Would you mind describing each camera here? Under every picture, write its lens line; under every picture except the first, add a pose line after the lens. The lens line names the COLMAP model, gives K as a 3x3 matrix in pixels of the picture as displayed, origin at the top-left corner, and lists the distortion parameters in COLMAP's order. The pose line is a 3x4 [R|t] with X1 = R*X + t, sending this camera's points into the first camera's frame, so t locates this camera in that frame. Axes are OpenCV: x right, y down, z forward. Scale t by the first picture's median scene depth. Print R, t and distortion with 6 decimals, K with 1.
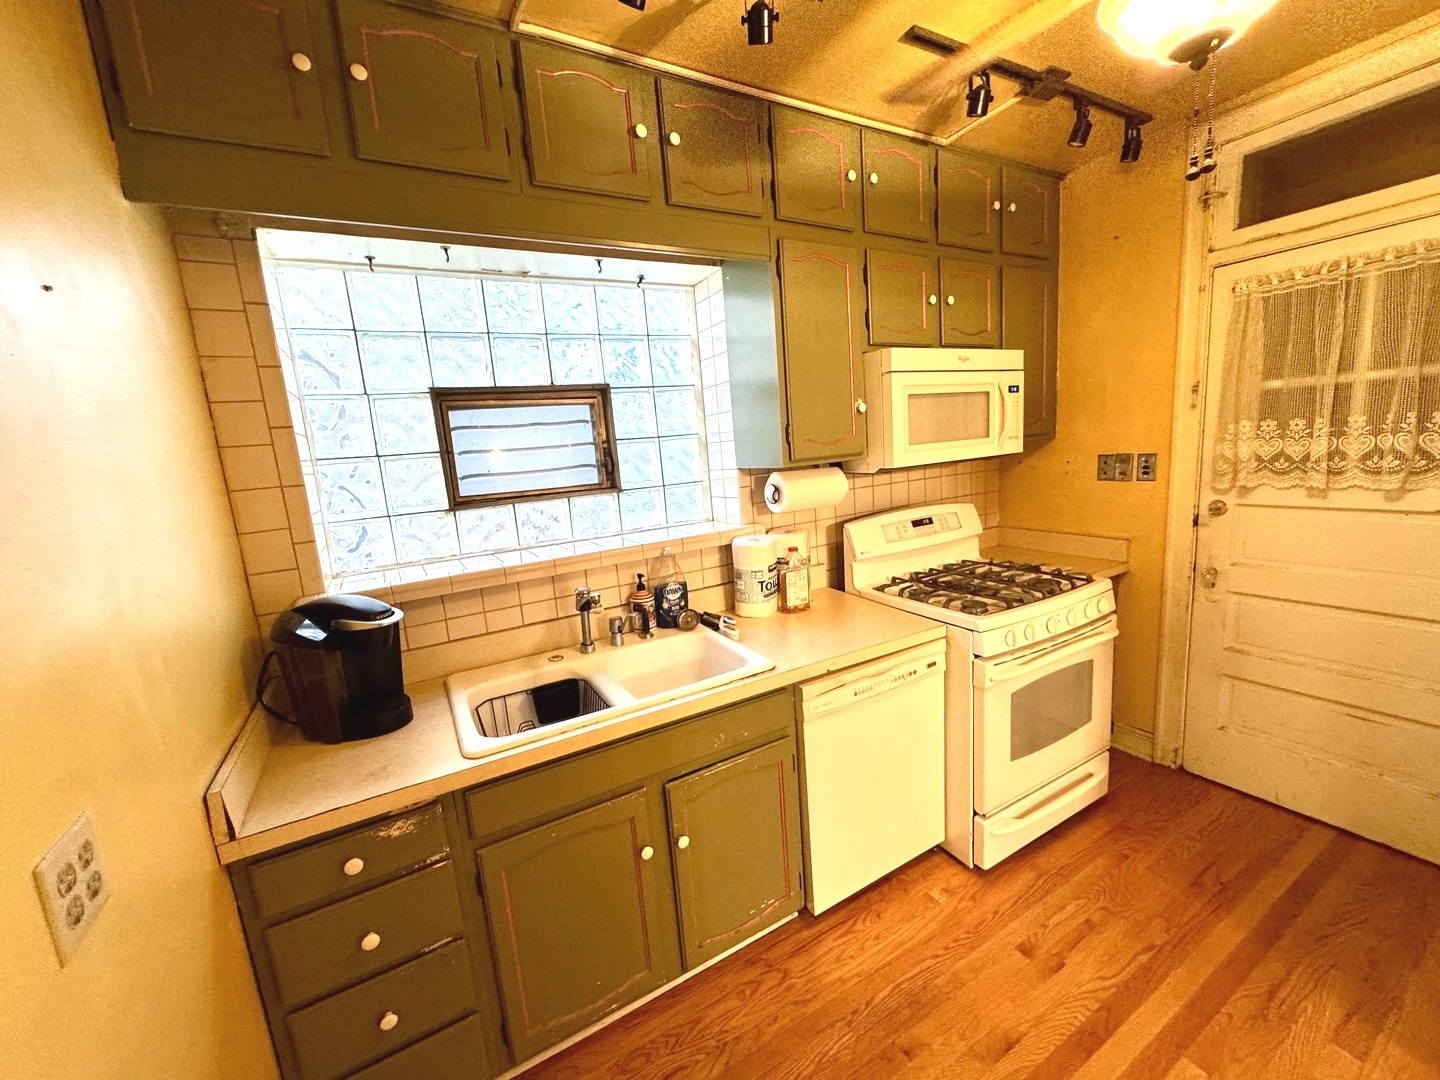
lens RADIAL K [[574.2, 0, 720.0], [0, 574.2, 540.0], [0, 0, 1]] dist [-0.002869, -0.000135]
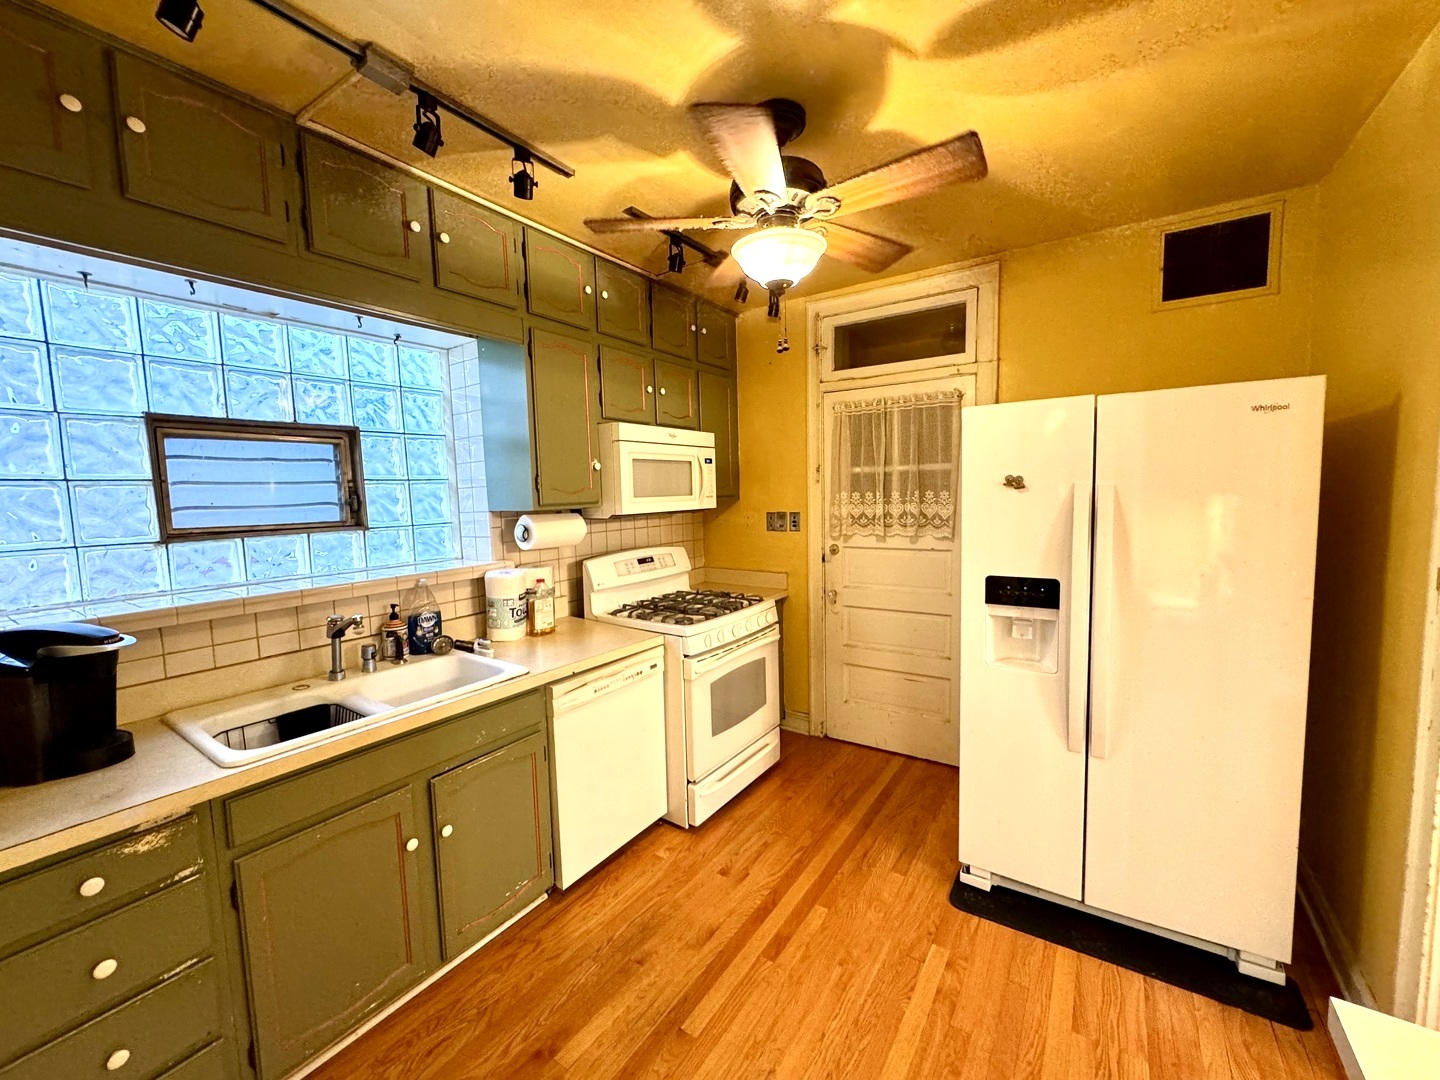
lens RADIAL K [[574.2, 0, 720.0], [0, 574.2, 540.0], [0, 0, 1]] dist [-0.002869, -0.000135]
pose [[0.896526, 0.014614, 0.442749, -0.068701], [0.031751, 0.994765, -0.097129, 0.063431], [-0.441851, 0.101137, 0.891369, -0.231301]]
